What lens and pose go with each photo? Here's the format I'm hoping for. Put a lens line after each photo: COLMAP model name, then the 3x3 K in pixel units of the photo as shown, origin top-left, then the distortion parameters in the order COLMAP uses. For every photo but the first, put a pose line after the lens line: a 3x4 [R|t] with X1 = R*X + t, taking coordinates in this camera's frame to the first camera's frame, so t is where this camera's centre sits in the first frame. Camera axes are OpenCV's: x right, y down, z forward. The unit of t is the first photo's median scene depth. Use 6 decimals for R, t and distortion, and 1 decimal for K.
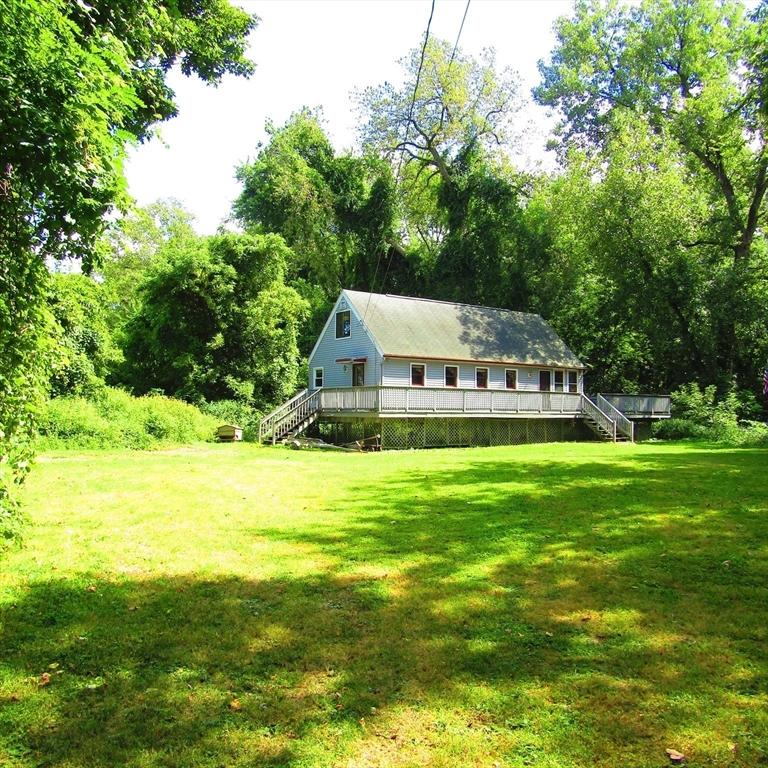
lens RADIAL K [[756.5, 0, 385.1], [0, 756.5, 365.4], [0, 0, 1]] dist [-0.006384, 0.000756]
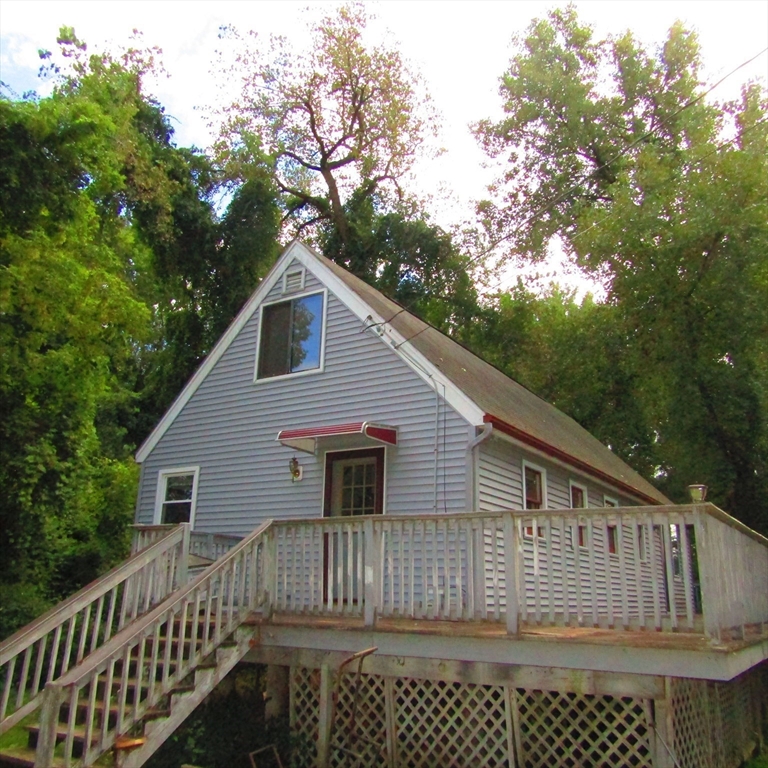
lens RADIAL K [[733.5, 0, 384.0], [0, 733.5, 384.0], [0, 0, 1]] dist [-0.010331, 0.013221]
pose [[0.934815, 0.117417, 0.335162, -0.109396], [-0.044758, 0.975190, -0.216799, 0.030270], [-0.352302, 0.187666, 0.916878, 0.628525]]
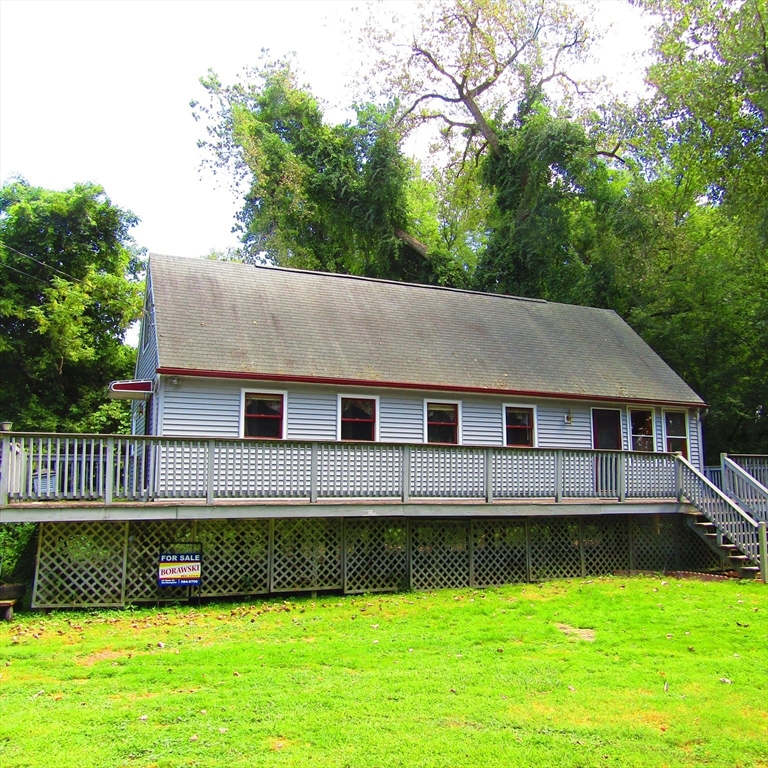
lens RADIAL K [[733.5, 0, 384.0], [0, 733.5, 384.0], [0, 0, 1]] dist [-0.010331, 0.013221]
pose [[0.972834, -0.040942, -0.227853, 0.180287], [0.021836, 0.996077, -0.085754, 0.027731], [0.230470, 0.078449, 0.969912, 0.520421]]
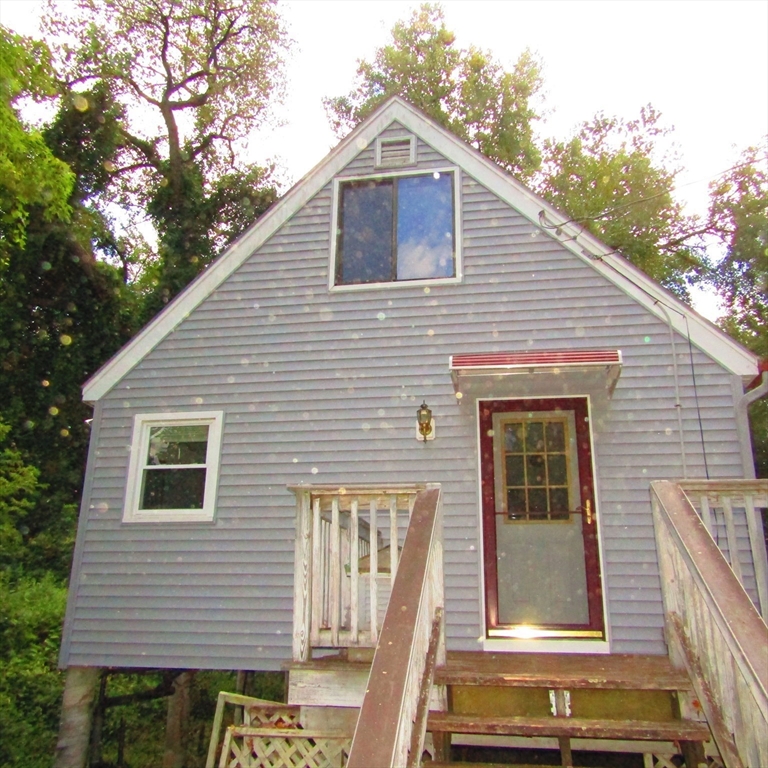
lens RADIAL K [[733.5, 0, 384.0], [0, 733.5, 384.0], [0, 0, 1]] dist [-0.010331, 0.013221]
pose [[0.732281, 0.216696, 0.645606, -0.166483], [-0.057910, 0.964404, -0.258015, 0.040254], [-0.678536, 0.151552, 0.718764, 0.771109]]
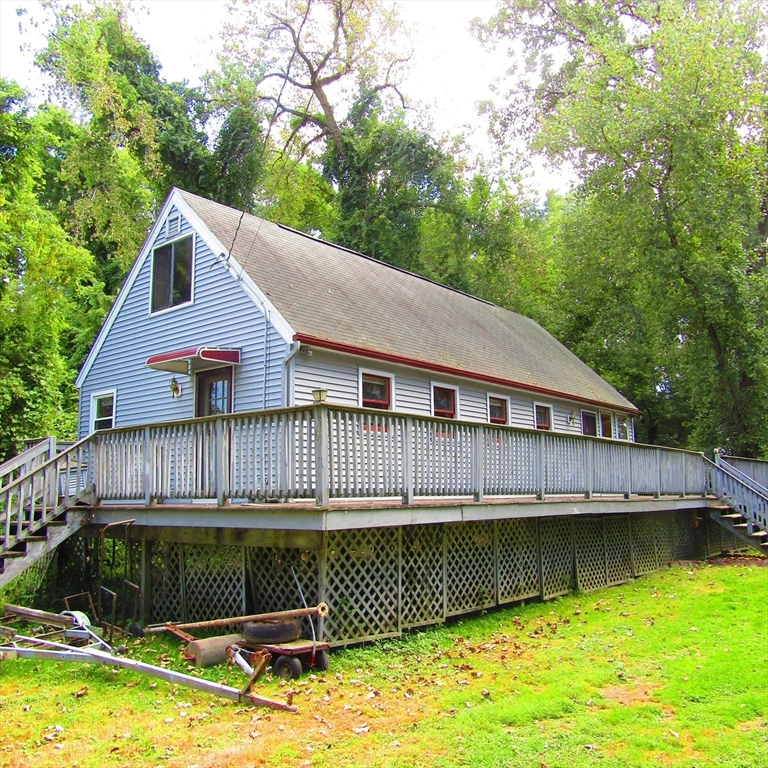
lens RADIAL K [[733.5, 0, 384.0], [0, 733.5, 384.0], [0, 0, 1]] dist [-0.010331, 0.013221]
pose [[0.972537, 0.018138, 0.232041, -0.032488], [0.002241, 0.996183, -0.087260, 0.030766], [-0.232738, 0.085384, 0.968784, 0.558494]]
